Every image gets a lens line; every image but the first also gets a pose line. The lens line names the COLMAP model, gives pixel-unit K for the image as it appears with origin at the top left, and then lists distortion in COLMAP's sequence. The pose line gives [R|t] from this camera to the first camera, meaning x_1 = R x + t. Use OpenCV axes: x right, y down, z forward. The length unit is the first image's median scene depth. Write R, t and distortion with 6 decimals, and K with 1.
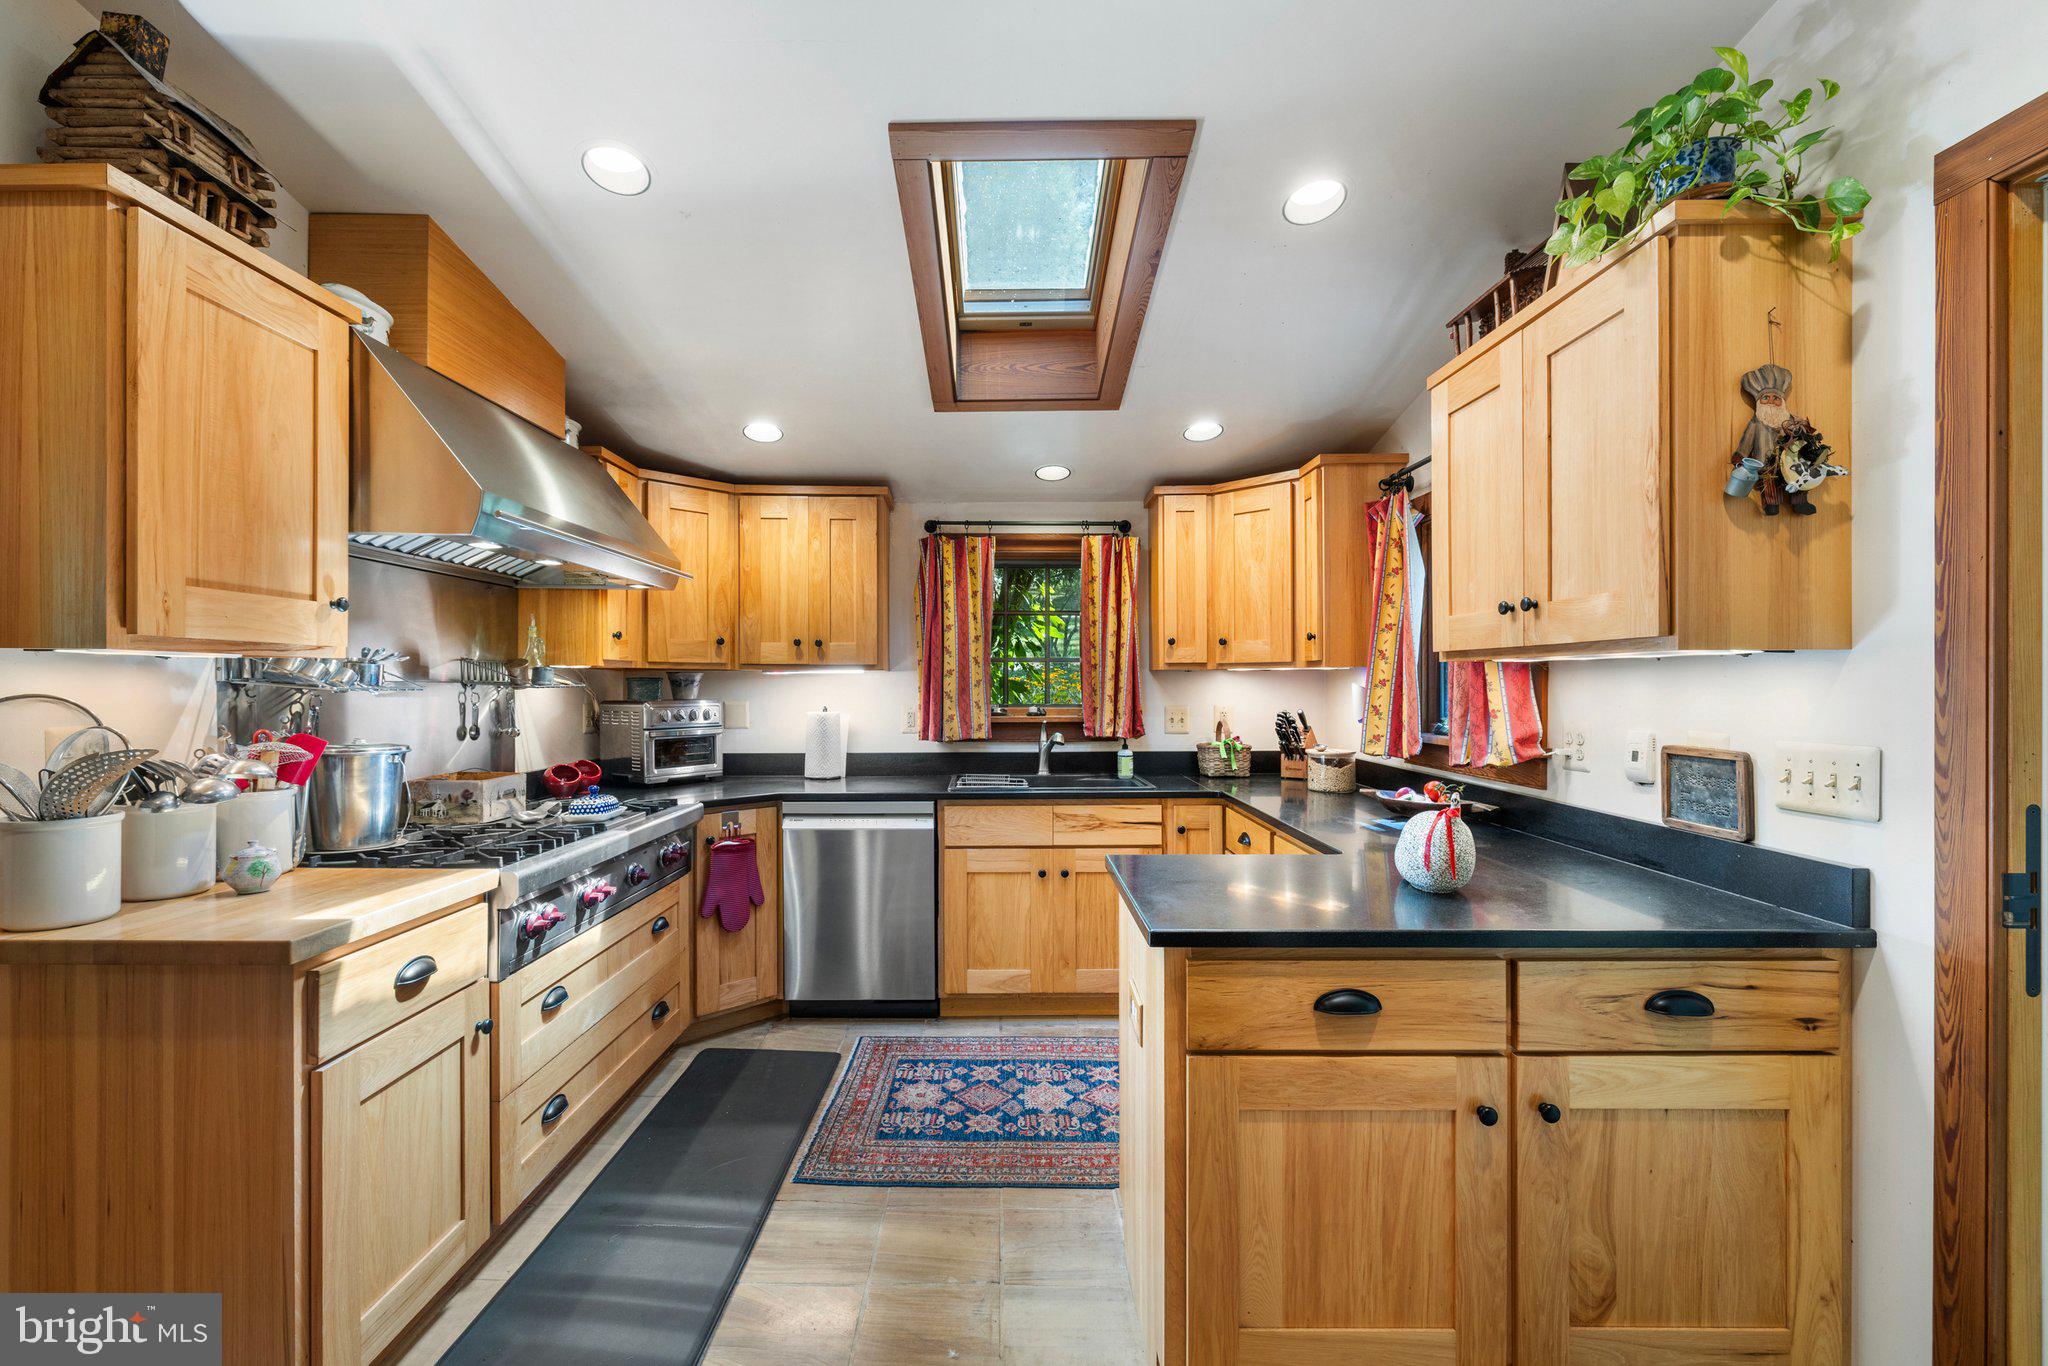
lens RADIAL K [[921.3, 0, 979.7], [0, 921.3, 689.3], [0, 0, 1]] dist [0.000122, 0.000259]
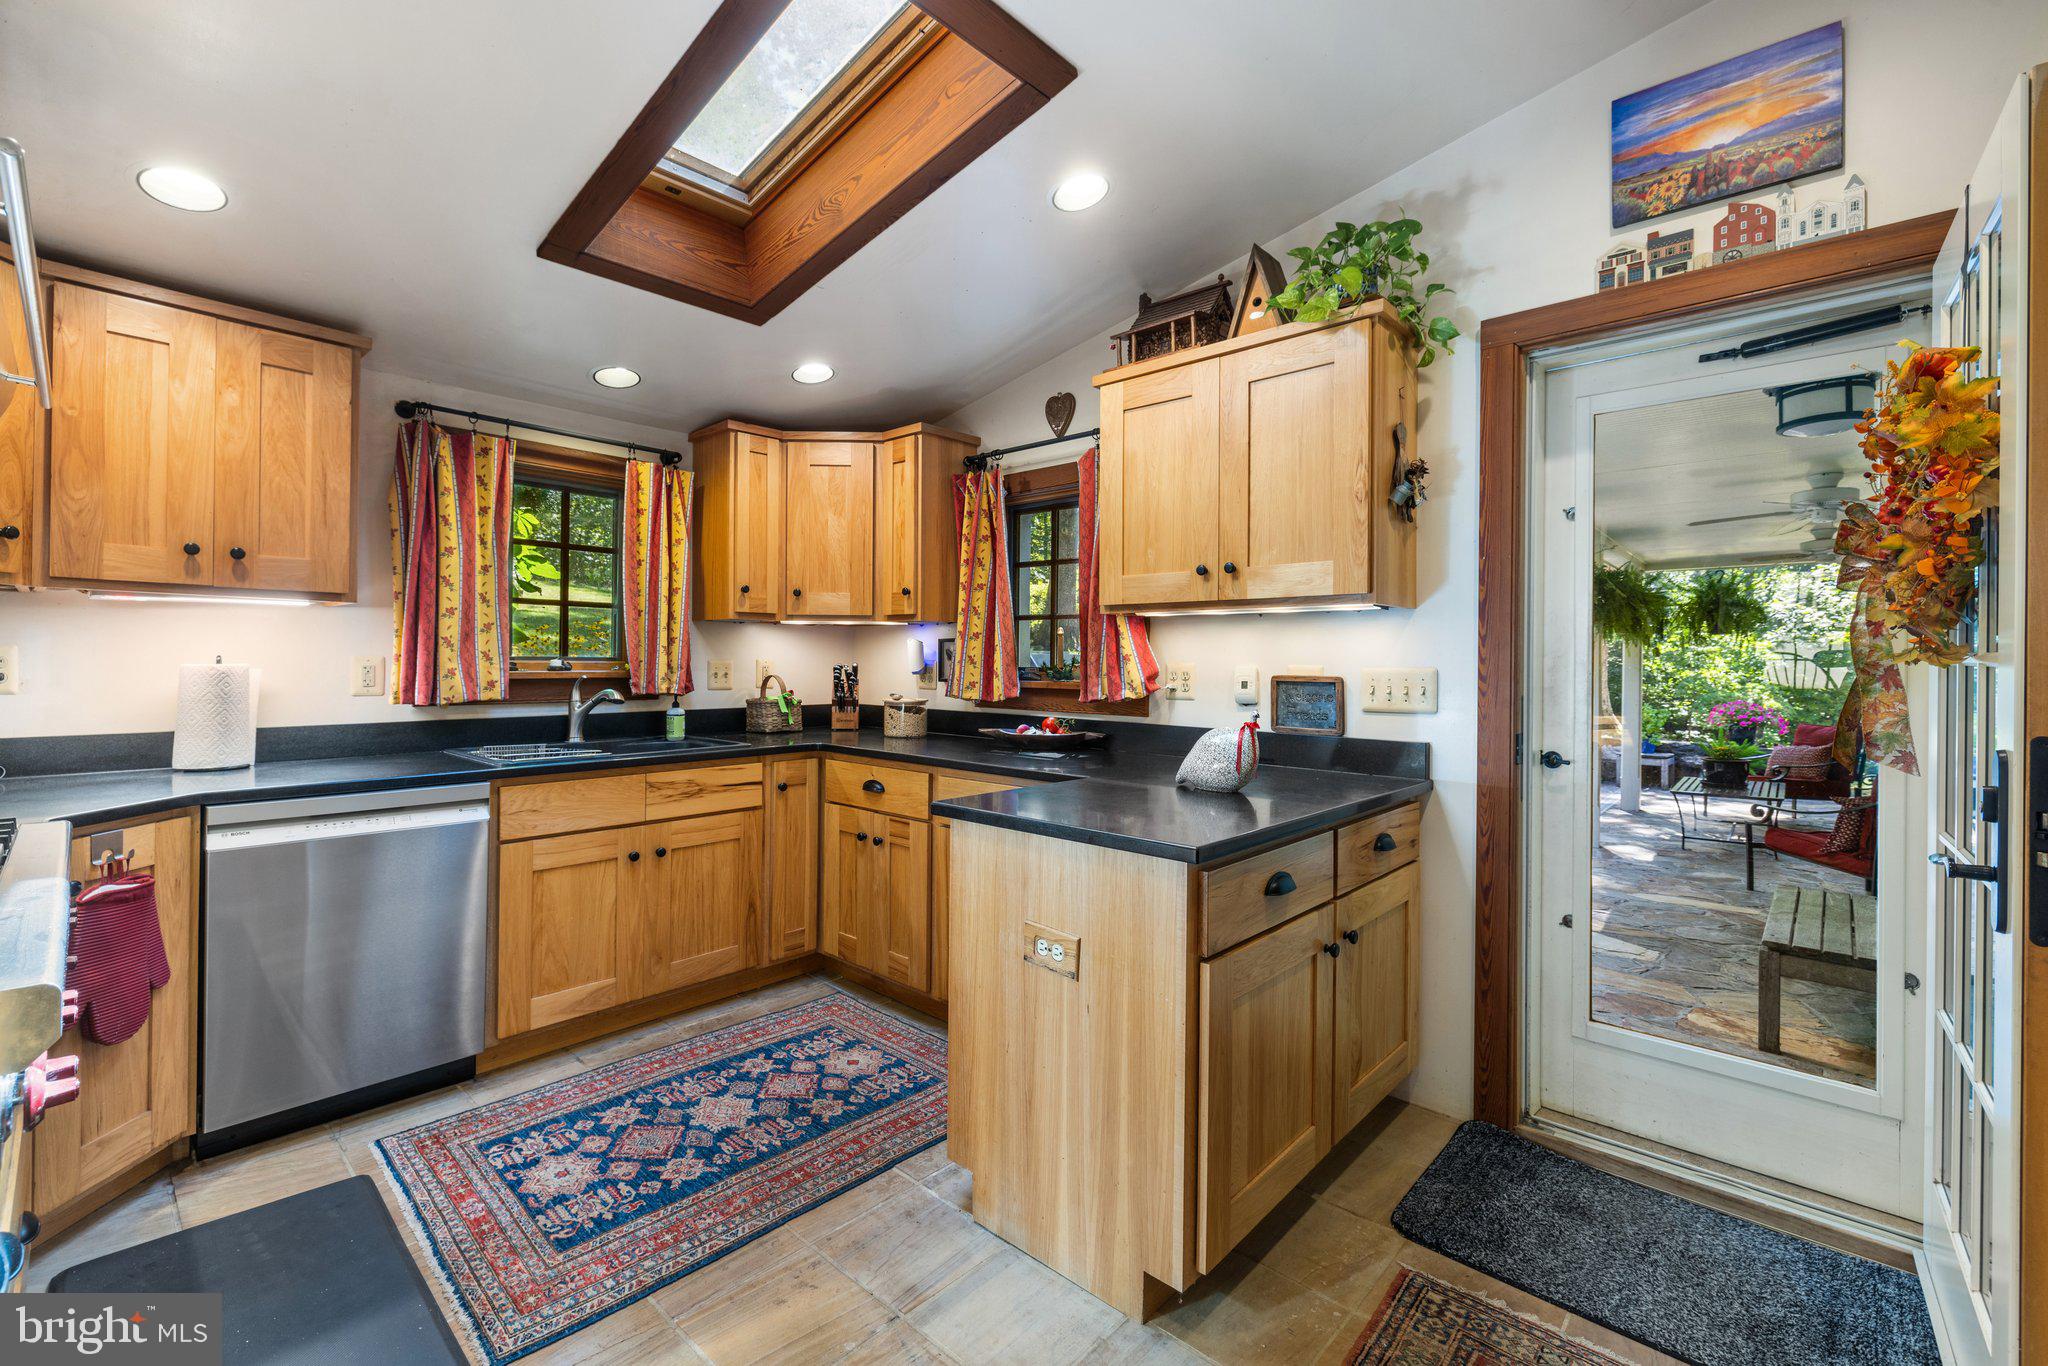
lens RADIAL K [[873.3, 0, 1023.2], [0, 873.3, 658.6], [0, 0, 1]] dist [-0.001526, -0.000417]
pose [[0.664111, 0.010120, 0.747566, -0.288615], [-0.005269, 0.999947, -0.008855, 0.027021], [-0.747616, 0.001942, 0.664129, 0.217246]]
